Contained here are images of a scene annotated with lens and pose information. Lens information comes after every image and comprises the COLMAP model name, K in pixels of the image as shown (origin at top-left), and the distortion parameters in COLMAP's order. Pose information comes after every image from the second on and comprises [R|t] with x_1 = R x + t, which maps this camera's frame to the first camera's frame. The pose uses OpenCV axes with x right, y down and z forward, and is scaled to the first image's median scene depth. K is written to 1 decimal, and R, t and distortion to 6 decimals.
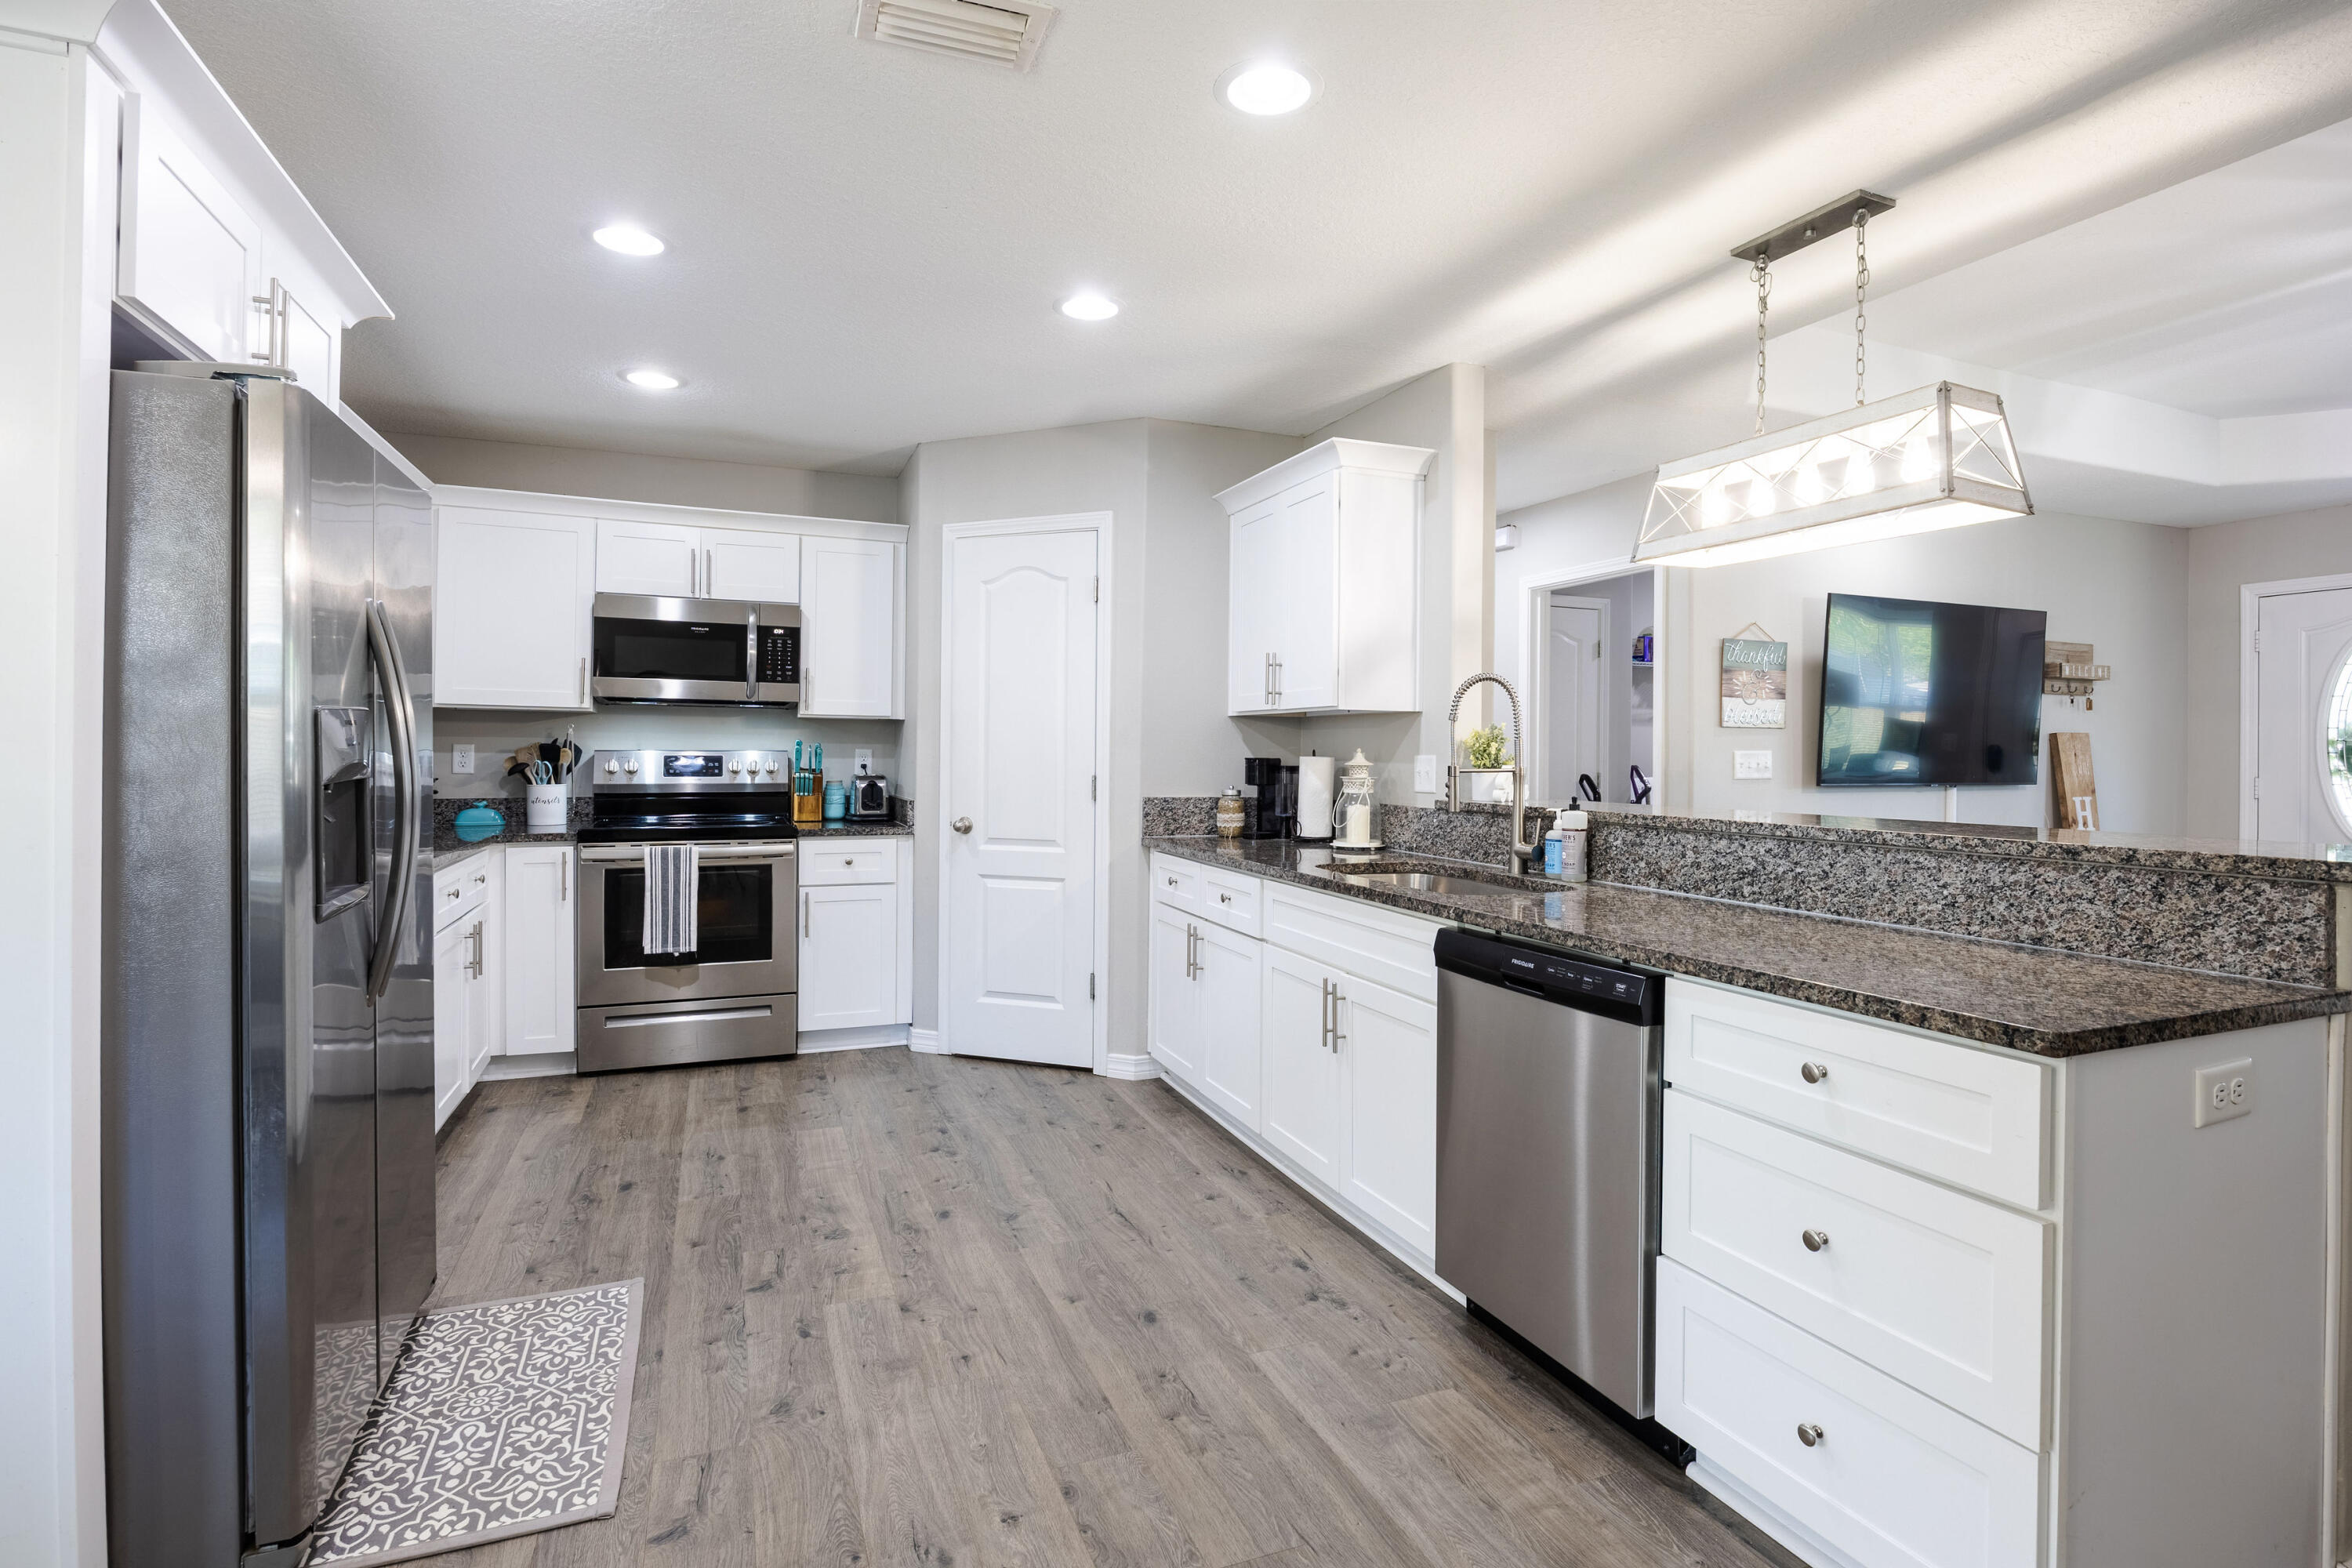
lens RADIAL K [[1144.1, 0, 1174.2], [0, 1144.1, 760.4], [0, 0, 1]] dist [-0.004282, -0.000603]
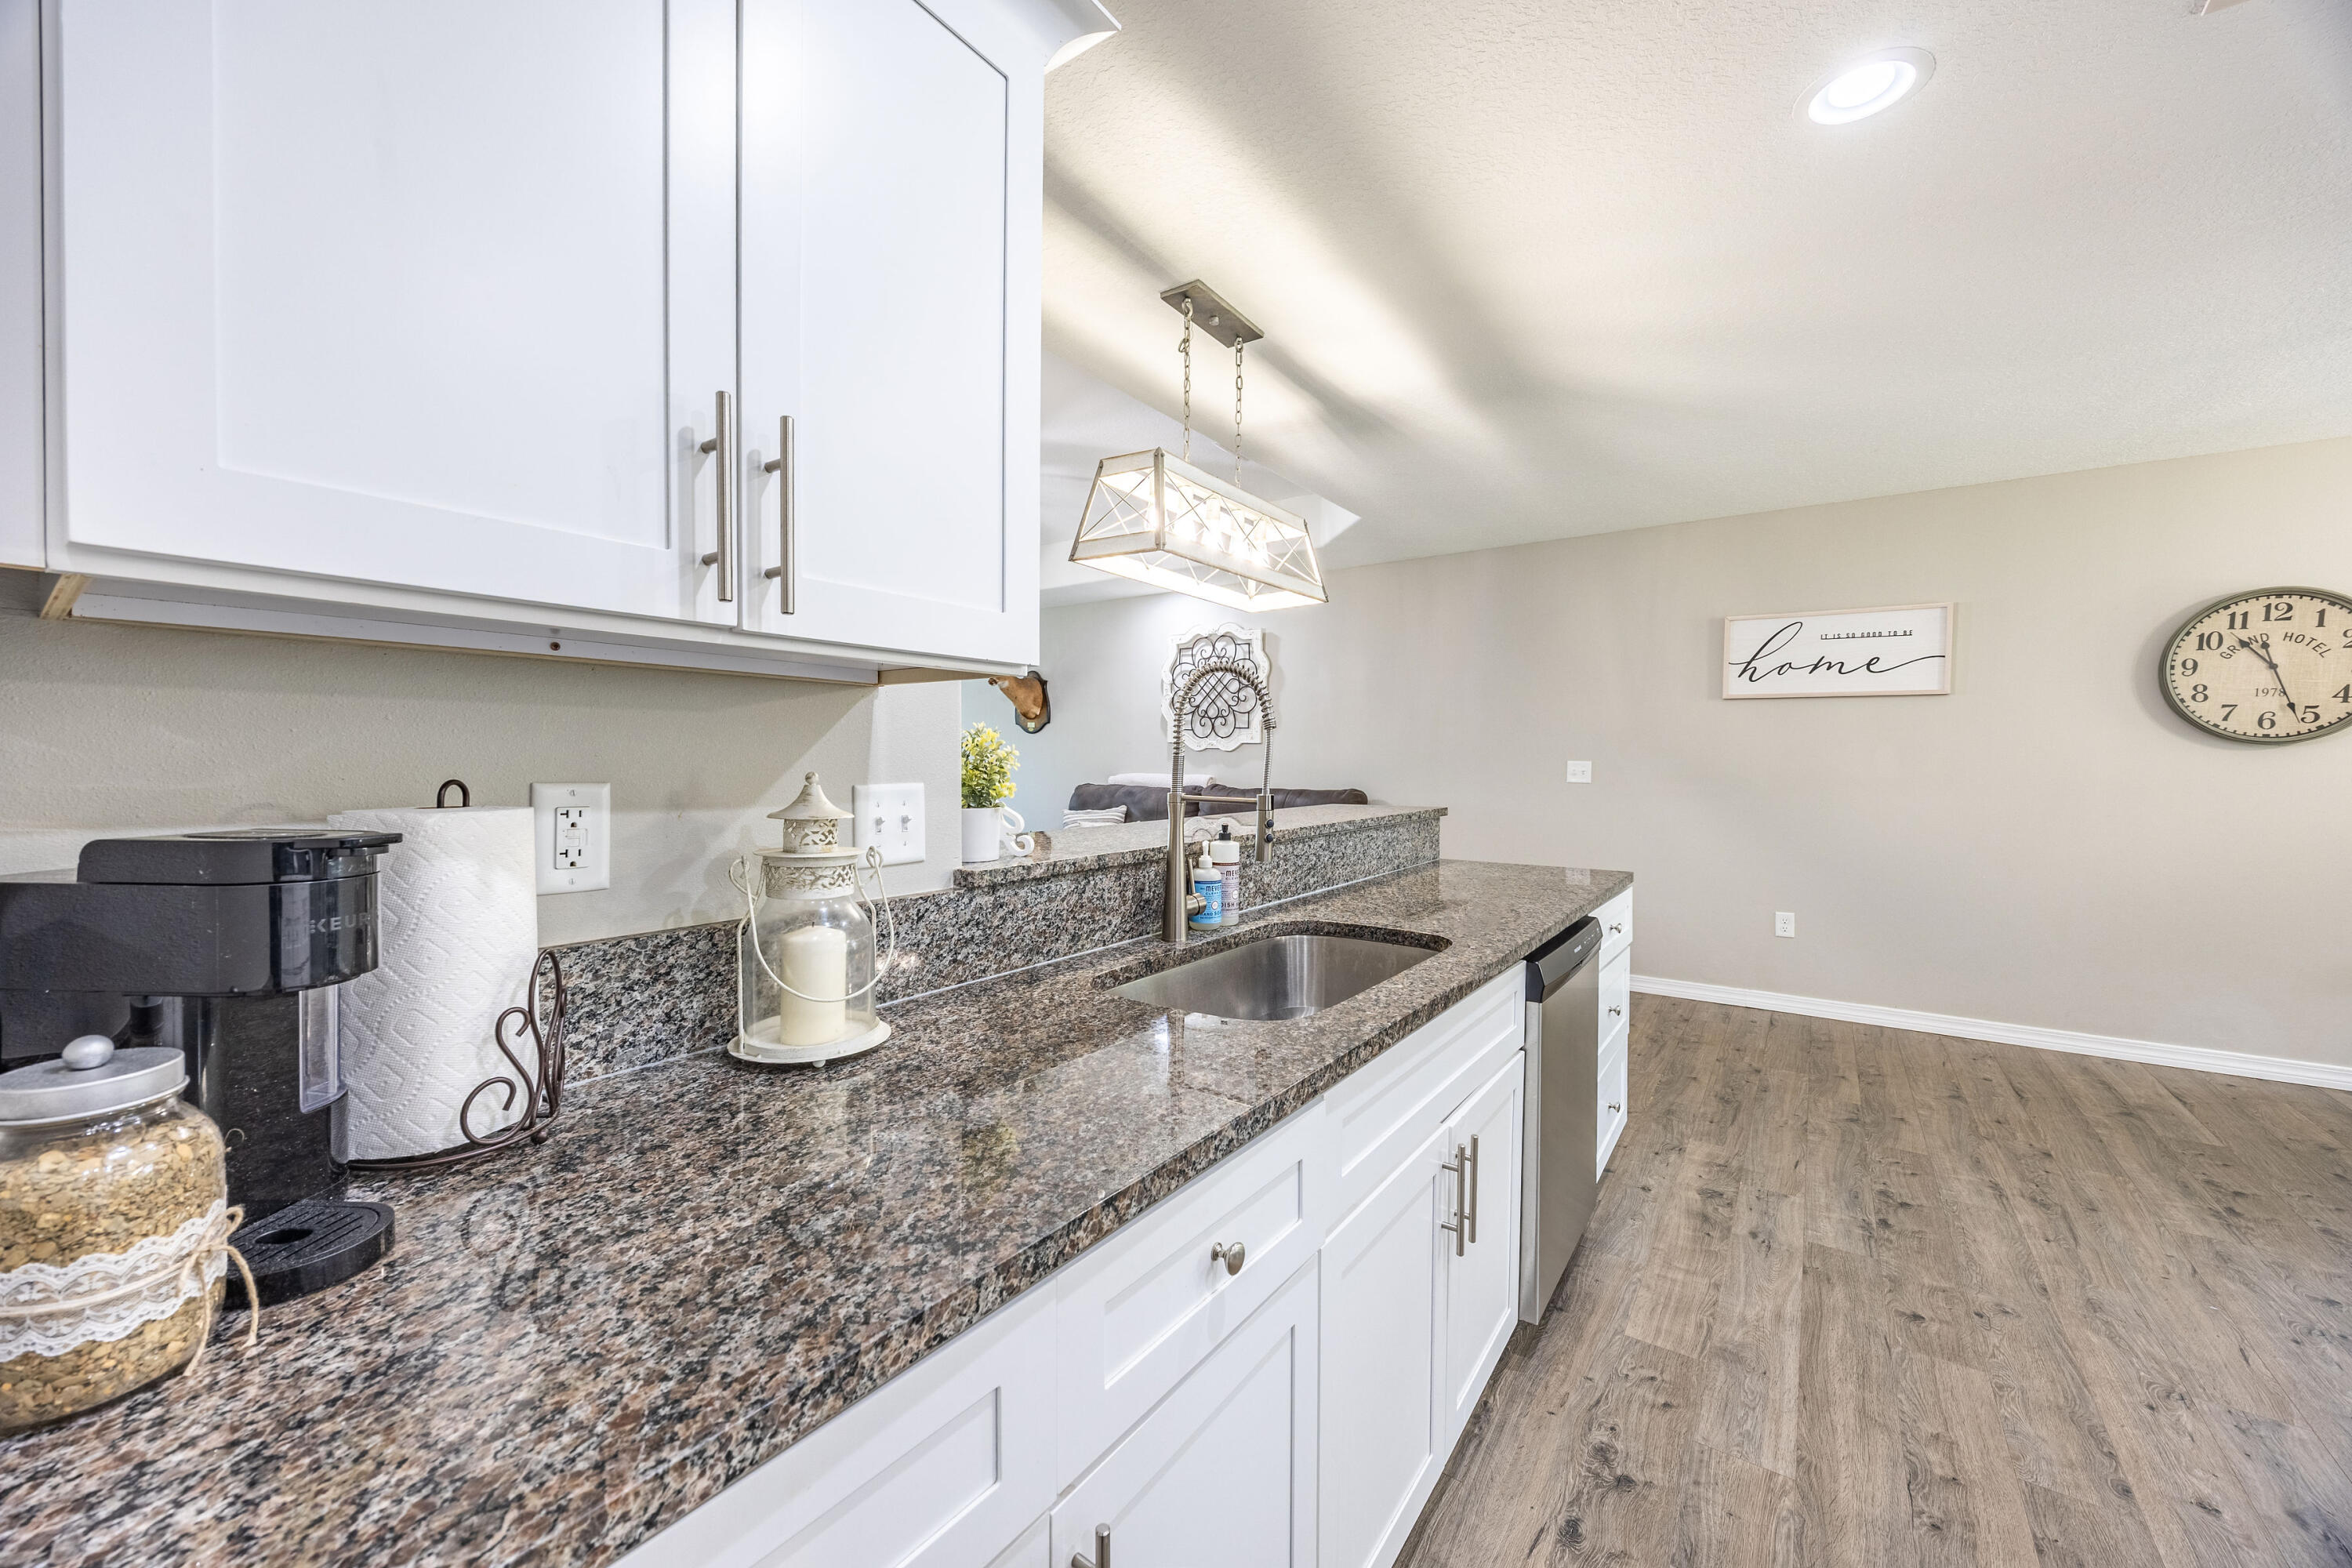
lens RADIAL K [[891.6, 0, 1184.8], [0, 891.6, 782.0], [0, 0, 1]] dist [-0.002065, -0.000048]
pose [[-0.546601, -0.032004, 0.836781, -0.176003], [-0.002071, 0.999318, 0.036867, -0.022691], [-0.837391, 0.018418, -0.546294, 1.342875]]
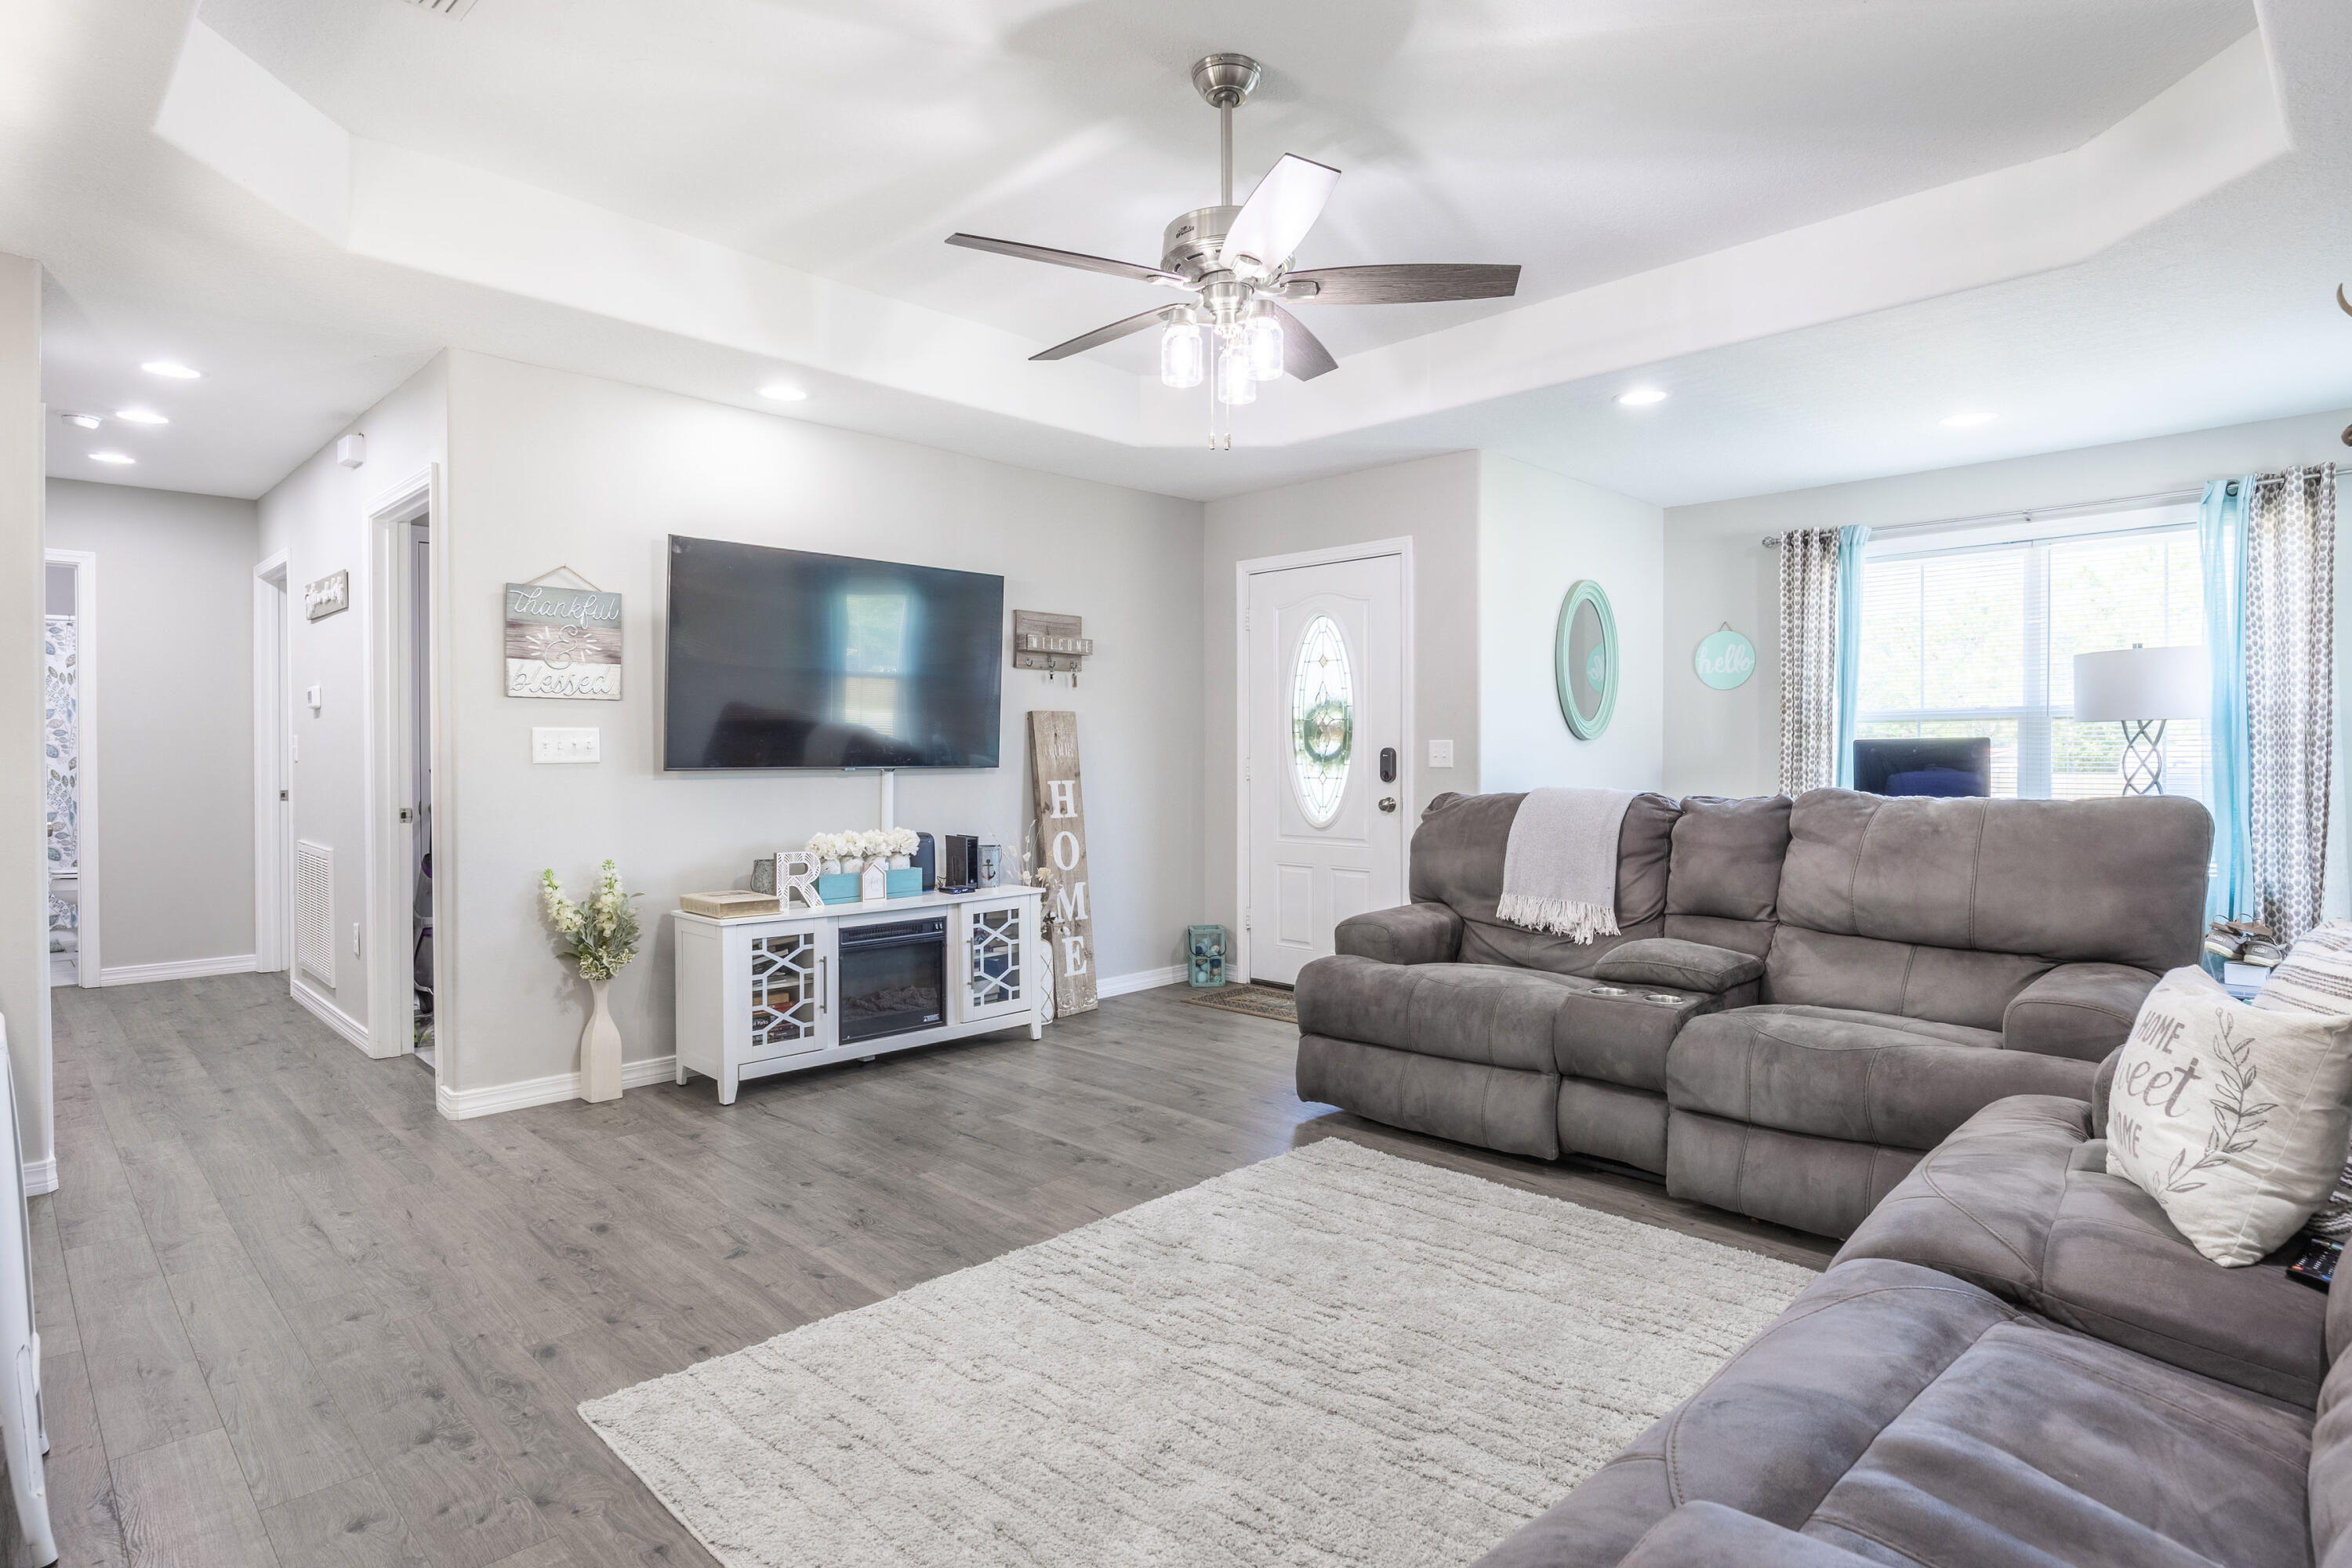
lens RADIAL K [[1262.8, 0, 1172.0], [0, 1262.8, 778.8], [0, 0, 1]] dist [-0.002200, -0.000370]
pose [[0.921272, -0.013907, 0.388669, 0.866883], [0.007575, 0.999813, 0.017819, 0.023211], [-0.388844, -0.013472, 0.921205, 0.041275]]
